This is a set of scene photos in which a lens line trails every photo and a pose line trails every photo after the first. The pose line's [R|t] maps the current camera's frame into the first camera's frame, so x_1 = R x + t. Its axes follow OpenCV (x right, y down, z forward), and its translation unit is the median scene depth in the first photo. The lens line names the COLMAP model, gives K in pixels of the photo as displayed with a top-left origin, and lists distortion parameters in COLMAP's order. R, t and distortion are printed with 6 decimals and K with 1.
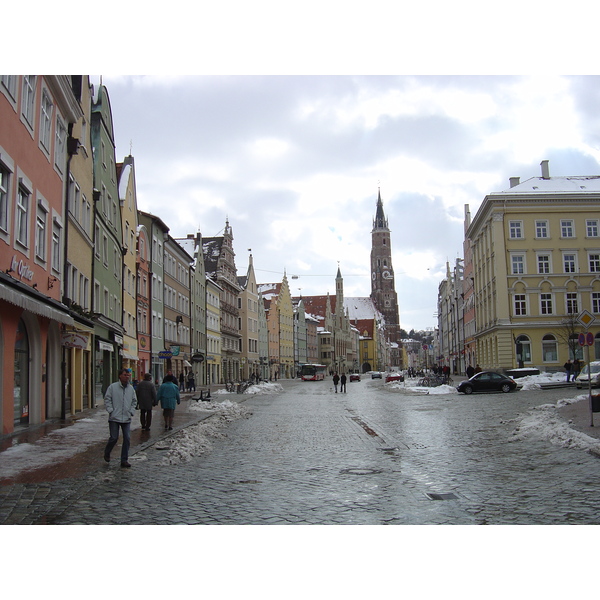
lens RADIAL K [[720.5, 0, 300.4], [0, 720.5, 299.7], [0, 0, 1]] dist [-0.077104, 0.000000]
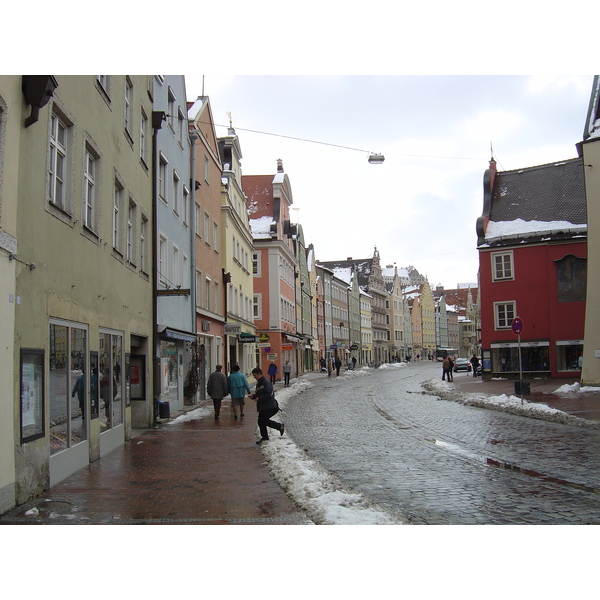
lens RADIAL K [[720.5, 0, 299.6], [0, 720.5, 300.3], [0, 0, 1]] dist [-0.077104, 0.000000]
pose [[0.972338, -0.025680, -0.232162, 0.087380], [0.031699, 0.999250, 0.022235, -0.048518], [0.231416, -0.028980, 0.972423, -0.446021]]
